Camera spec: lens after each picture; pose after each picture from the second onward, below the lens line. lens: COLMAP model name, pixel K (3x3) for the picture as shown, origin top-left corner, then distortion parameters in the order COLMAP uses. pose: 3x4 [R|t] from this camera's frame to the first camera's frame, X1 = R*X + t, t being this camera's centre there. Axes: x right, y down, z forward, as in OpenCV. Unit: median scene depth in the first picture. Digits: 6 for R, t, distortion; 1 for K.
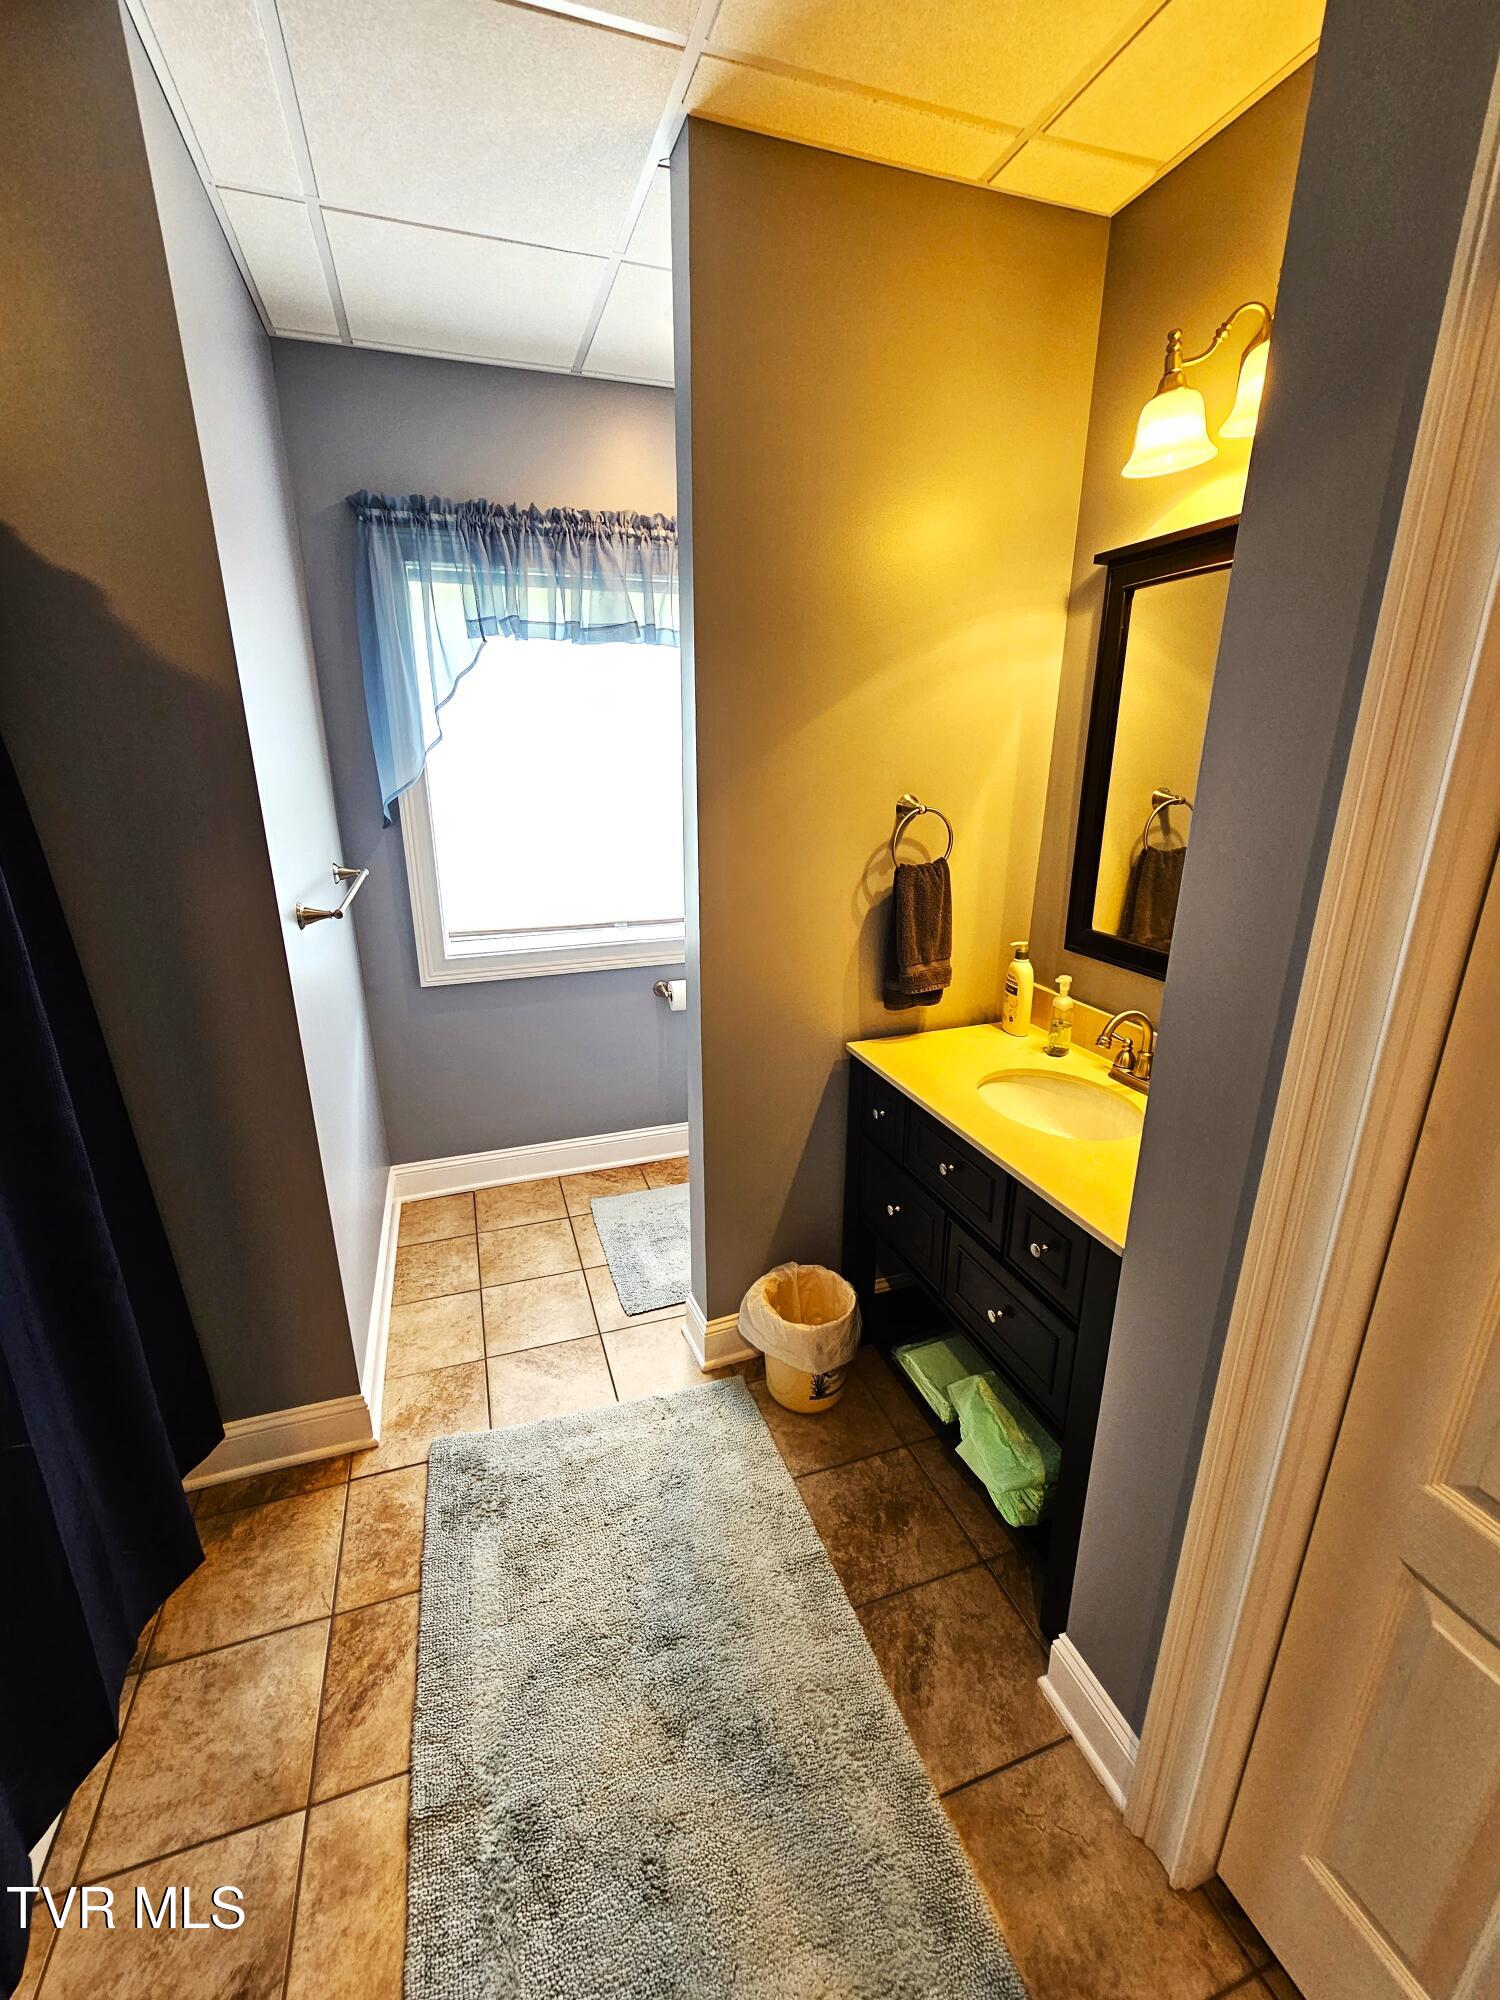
lens RADIAL K [[816.4, 0, 741.3], [0, 816.4, 1008.2], [0, 0, 1]] dist [-0.004534, 0.001773]
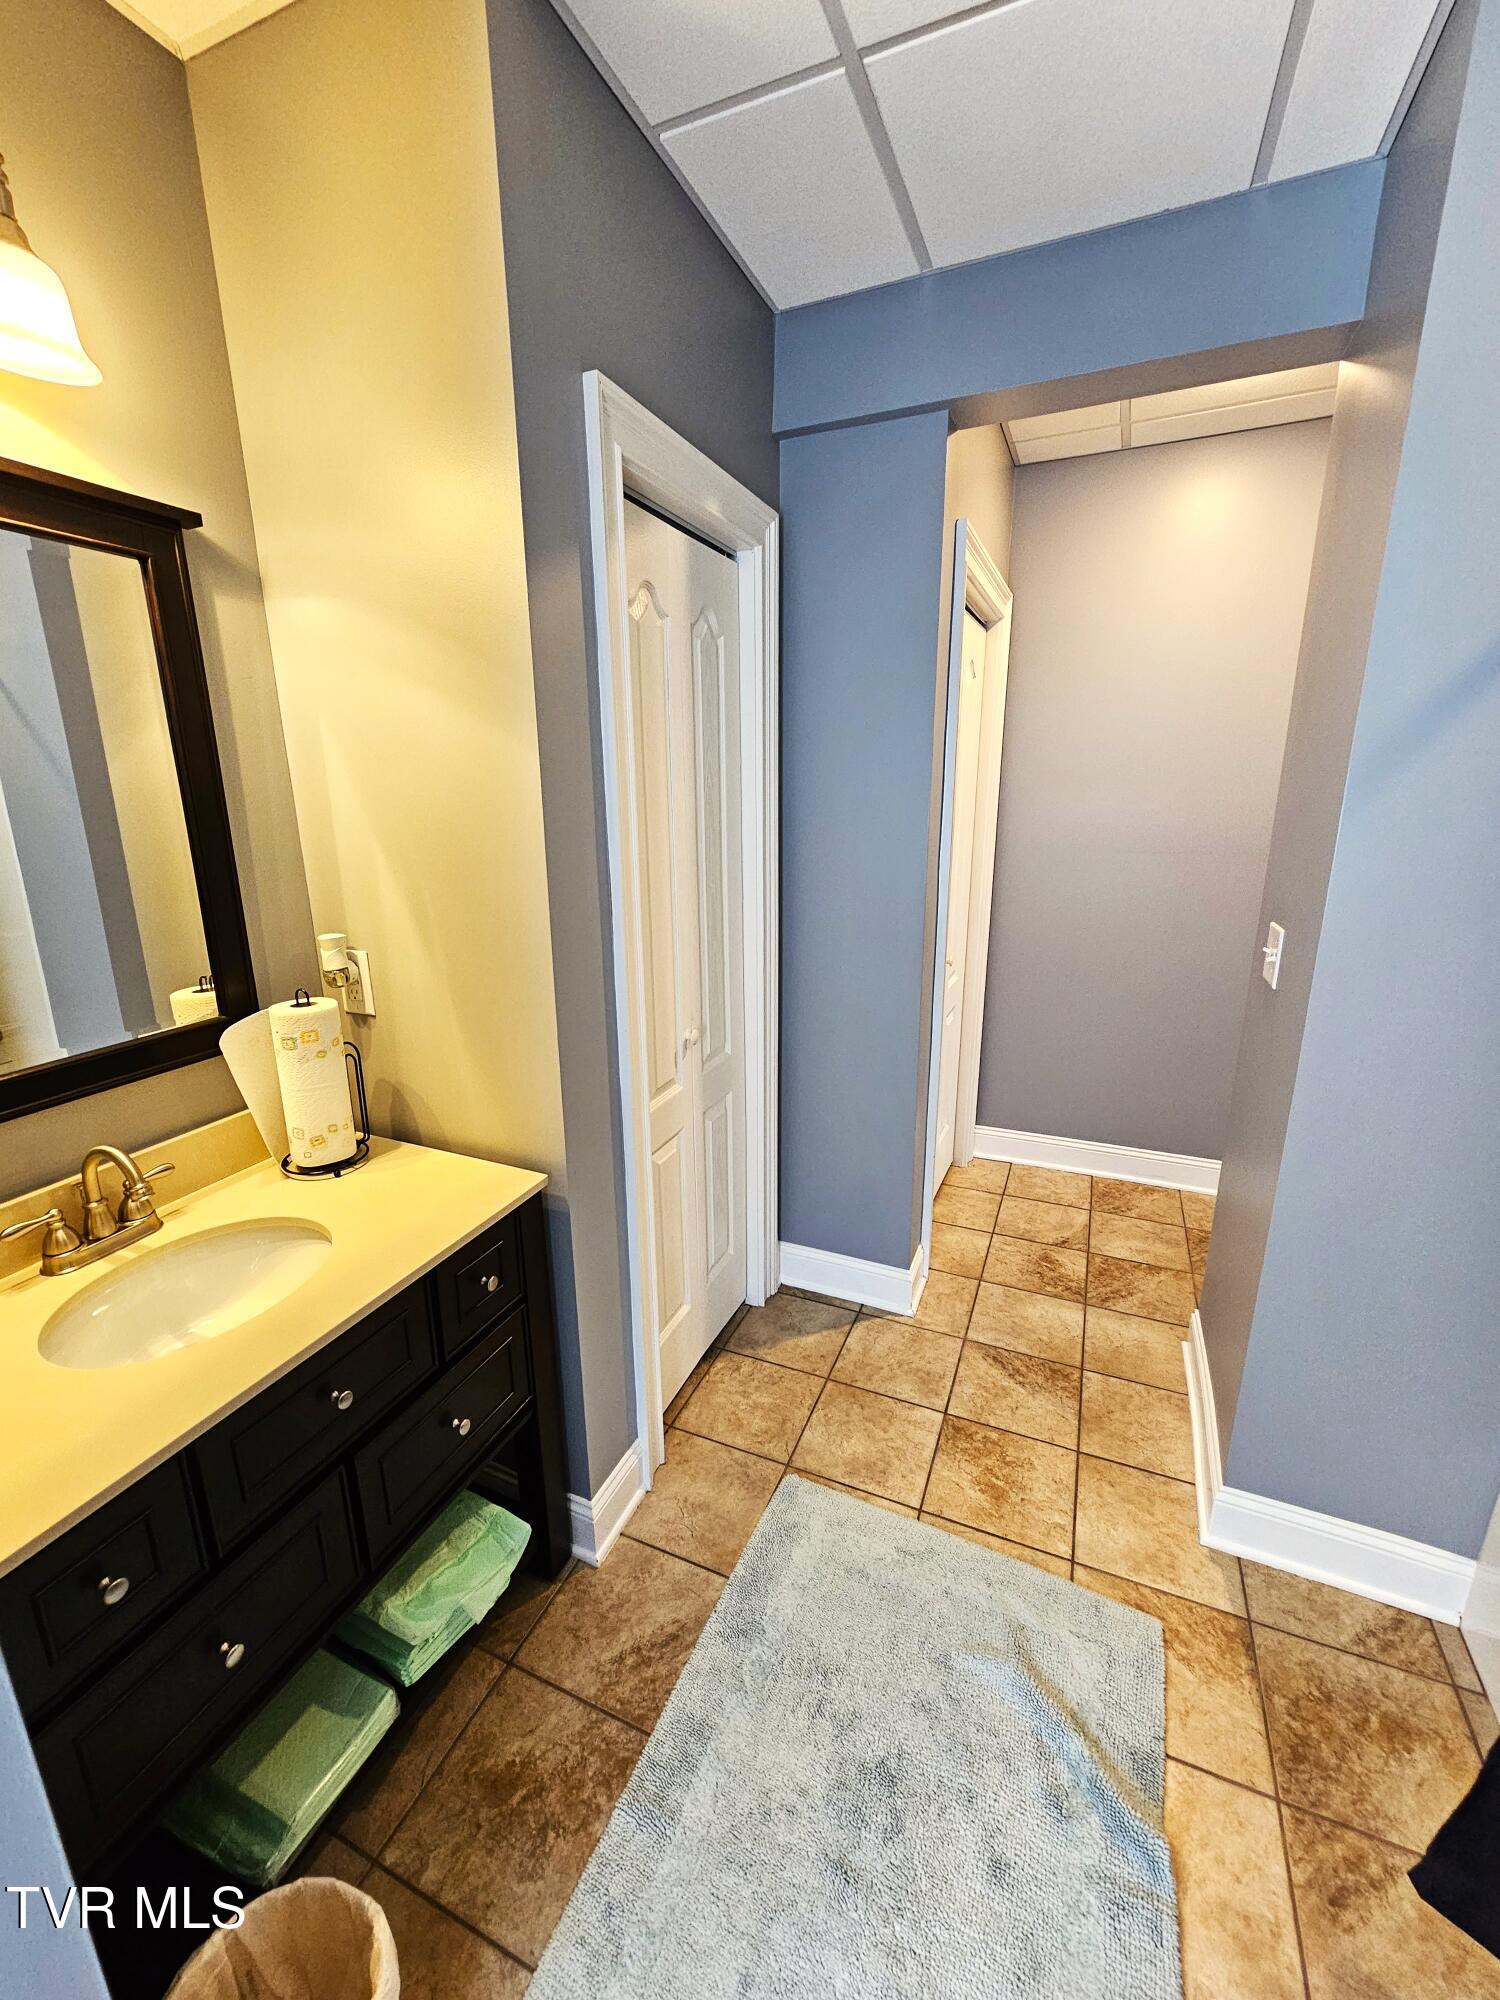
lens RADIAL K [[816.4, 0, 742.6], [0, 816.4, 989.0], [0, 0, 1]] dist [-0.004534, 0.001773]
pose [[-0.732148, -0.166335, 0.660524, -0.387327], [0.215204, 0.863566, 0.456005, -0.340532], [-0.646256, 0.476010, -0.596463, 1.093919]]
